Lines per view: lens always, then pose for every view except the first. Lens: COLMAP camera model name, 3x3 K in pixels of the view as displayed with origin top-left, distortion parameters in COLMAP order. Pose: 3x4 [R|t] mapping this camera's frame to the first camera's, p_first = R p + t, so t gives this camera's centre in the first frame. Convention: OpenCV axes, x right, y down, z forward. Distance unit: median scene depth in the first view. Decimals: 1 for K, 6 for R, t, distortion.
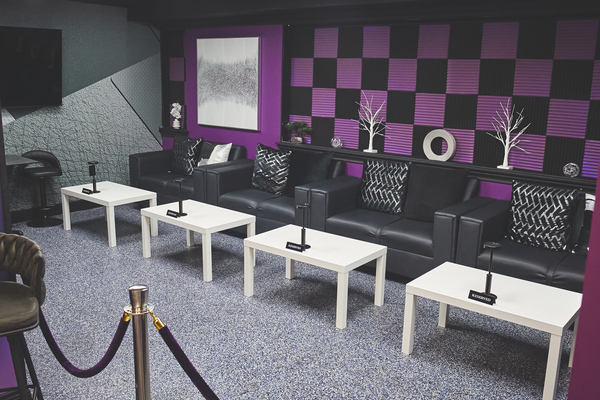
lens RADIAL K [[596.0, 0, 299.7], [0, 596.0, 192.5], [0, 0, 1]] dist [-0.009923, -0.003219]
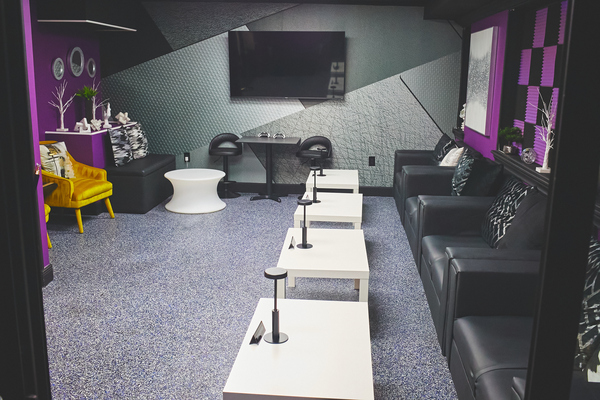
lens RADIAL K [[596.0, 0, 299.7], [0, 596.0, 192.5], [0, 0, 1]] dist [-0.009923, -0.003219]
pose [[0.583449, 0.157233, -0.796784, 0.458387], [-0.172677, 0.982665, 0.067470, -0.032554], [0.793580, 0.098221, 0.600486, 0.264099]]
